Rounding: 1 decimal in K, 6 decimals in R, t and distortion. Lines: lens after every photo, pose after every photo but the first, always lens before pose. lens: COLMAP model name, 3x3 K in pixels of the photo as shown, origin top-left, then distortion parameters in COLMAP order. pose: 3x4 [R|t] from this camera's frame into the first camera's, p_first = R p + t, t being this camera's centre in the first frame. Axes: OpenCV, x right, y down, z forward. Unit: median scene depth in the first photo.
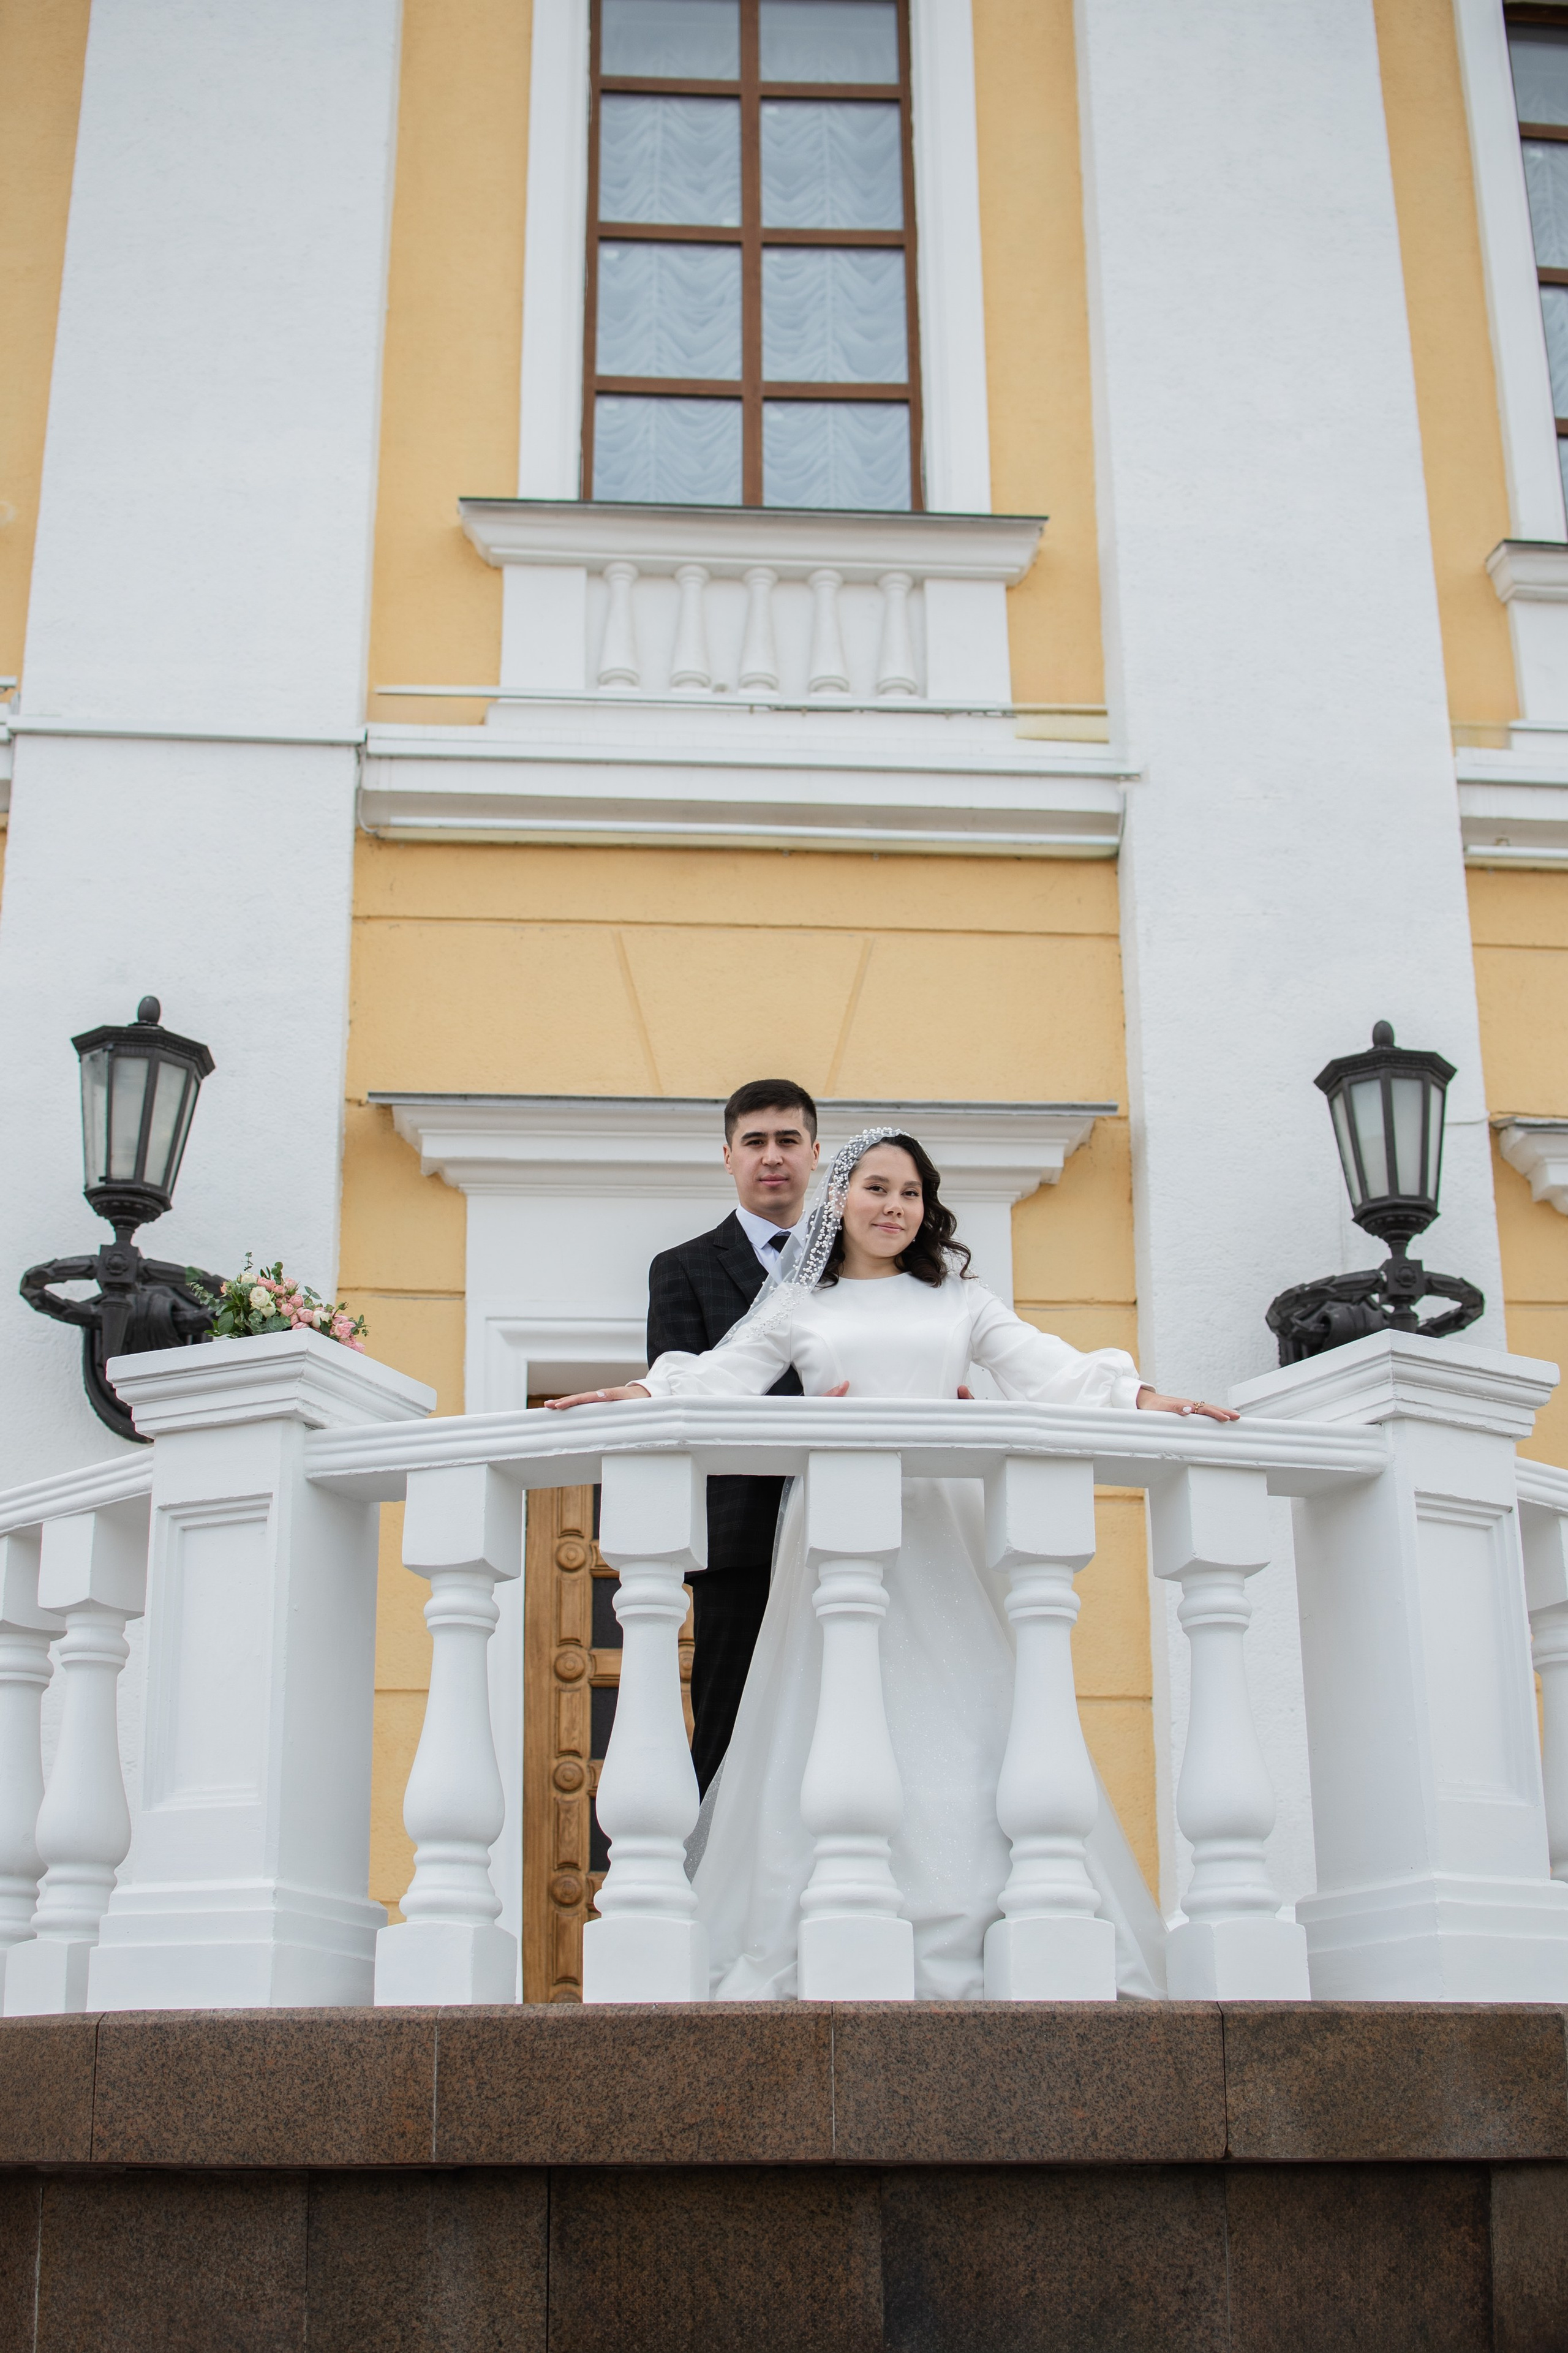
lens RADIAL K [[2907.5, 0, 745.7], [0, 2907.5, 1186.2], [0, 0, 1]] dist [-0.177266, 0.183580]
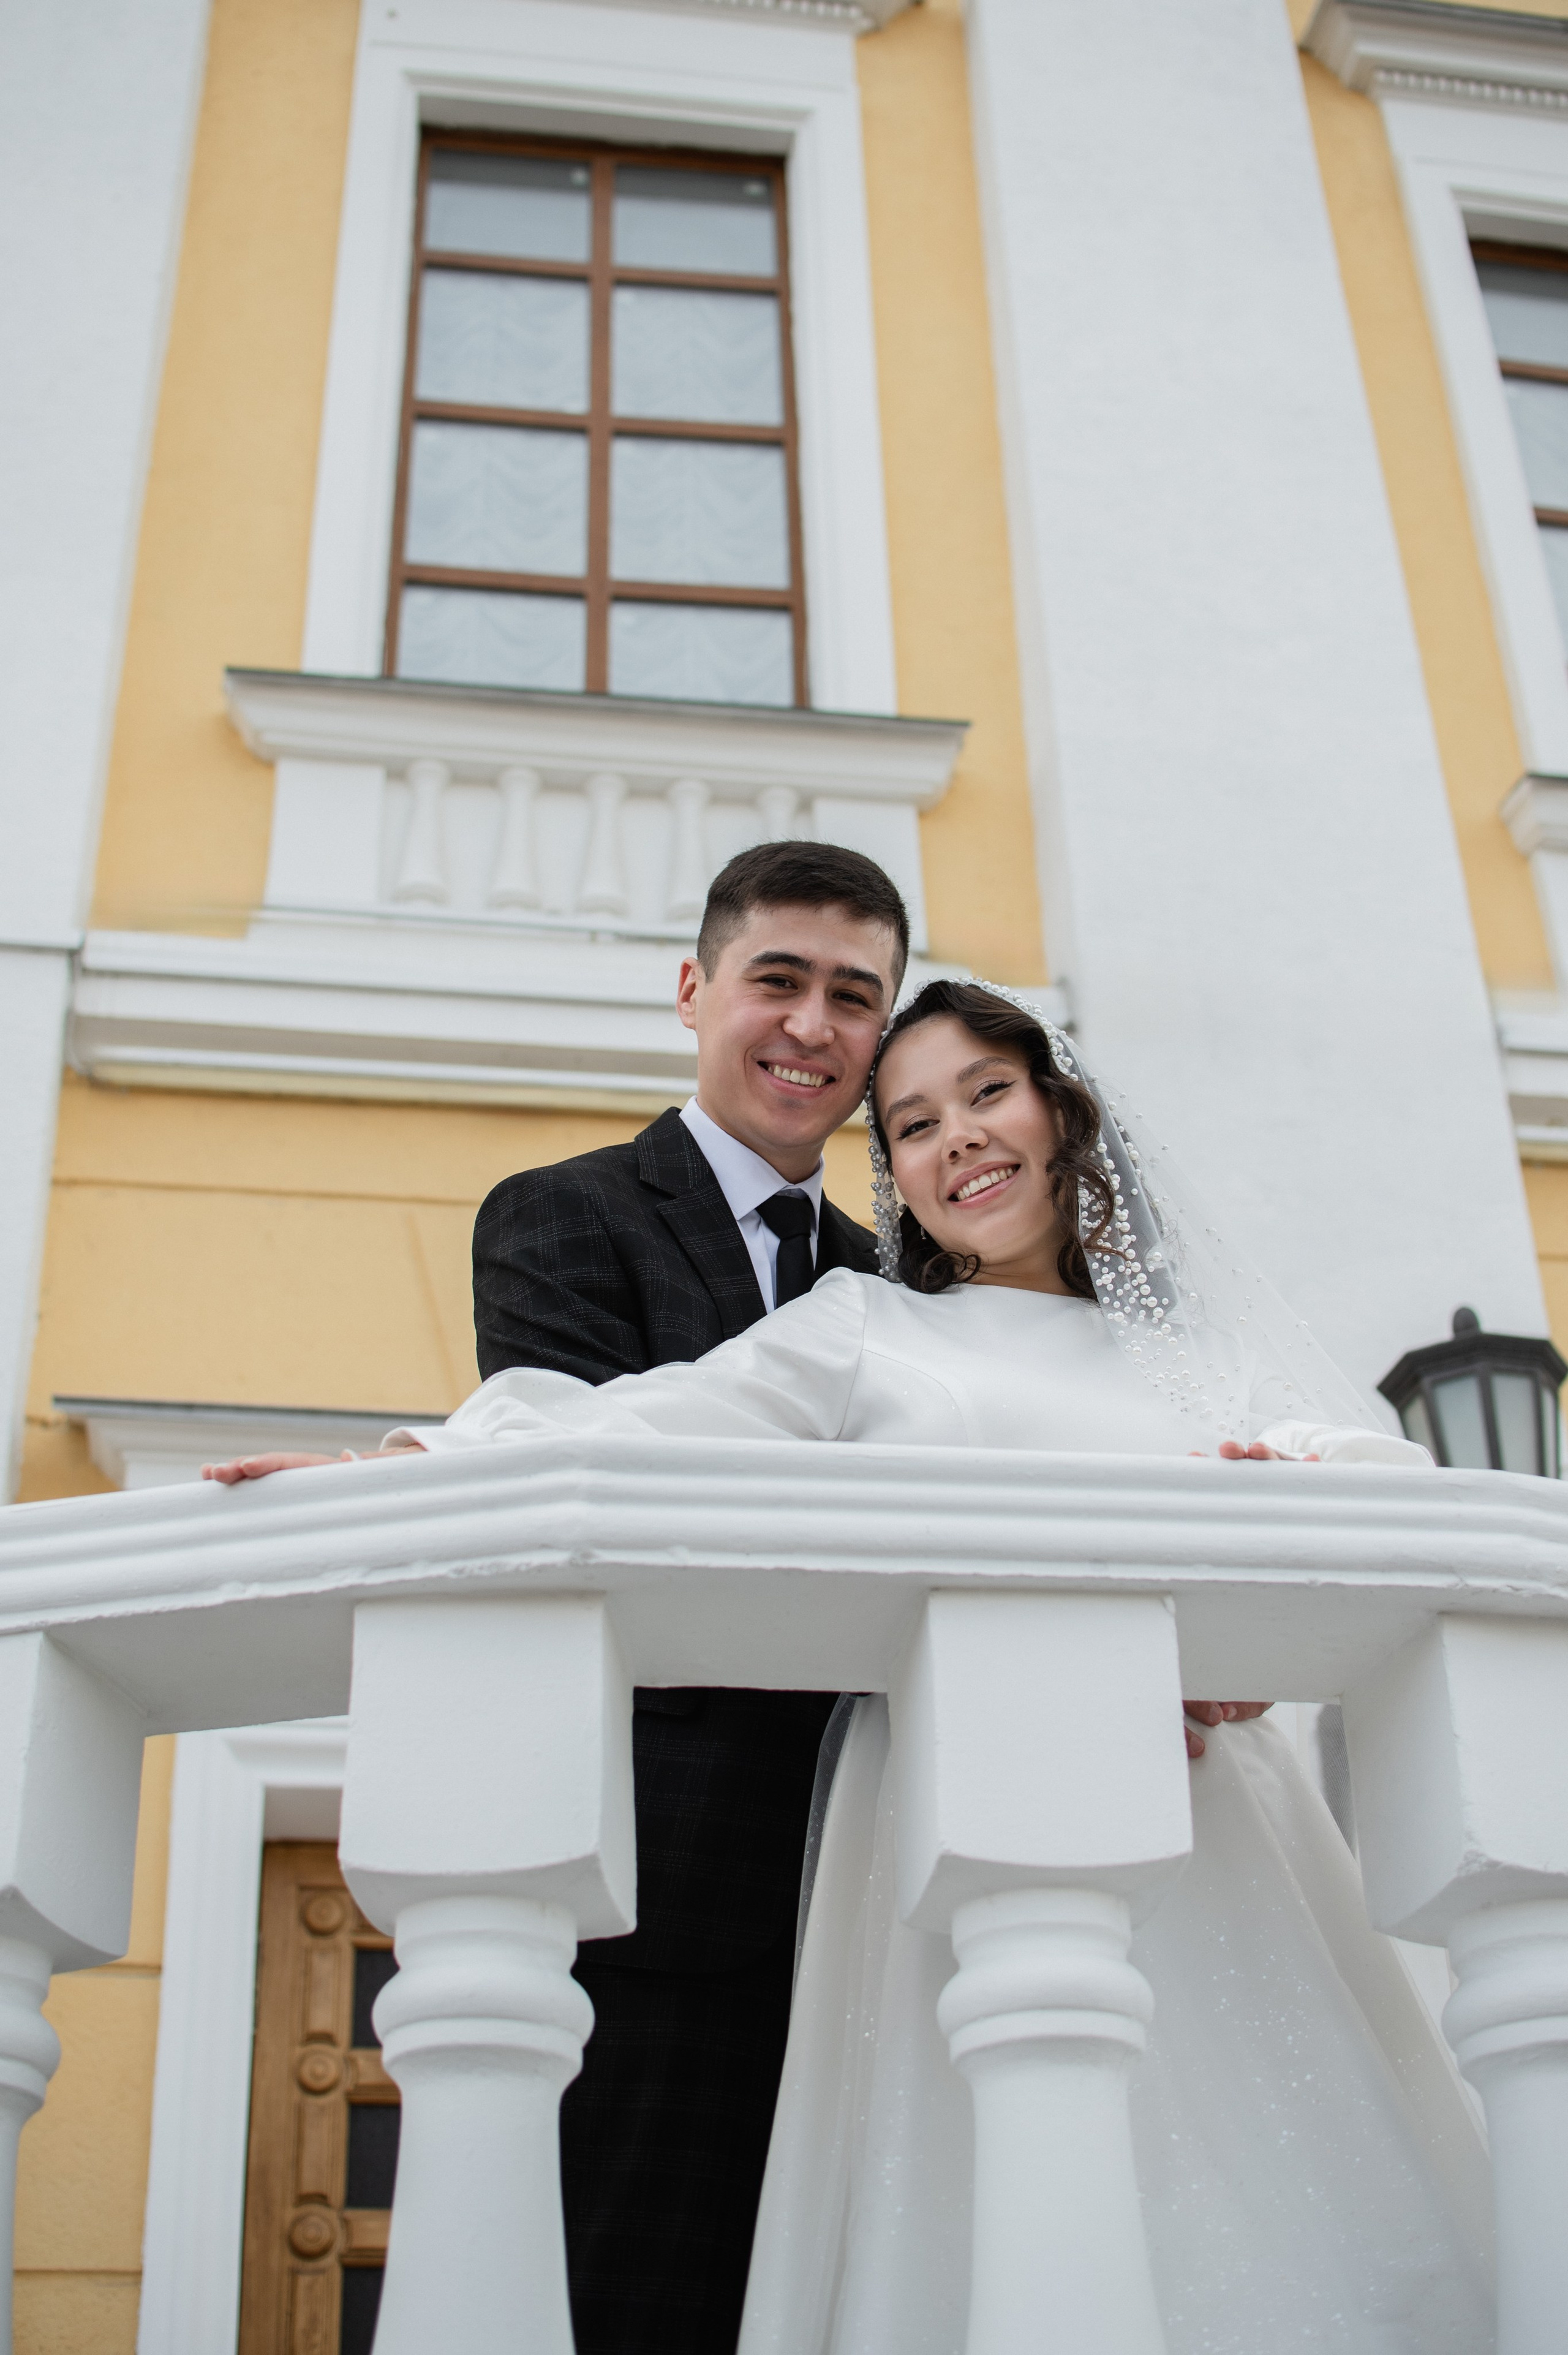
lens RADIAL K [[2823.8, 0, 775.7], [0, 2823.8, 1146.8], [0, 0, 1]] dist [-0.177032, 0.178138]
pose [[0.996030, 0.024555, 0.085569, -0.012596], [-0.005746, 0.976935, -0.213461, 0.049170], [-0.088837, 0.212122, 0.973197, 0.283184]]
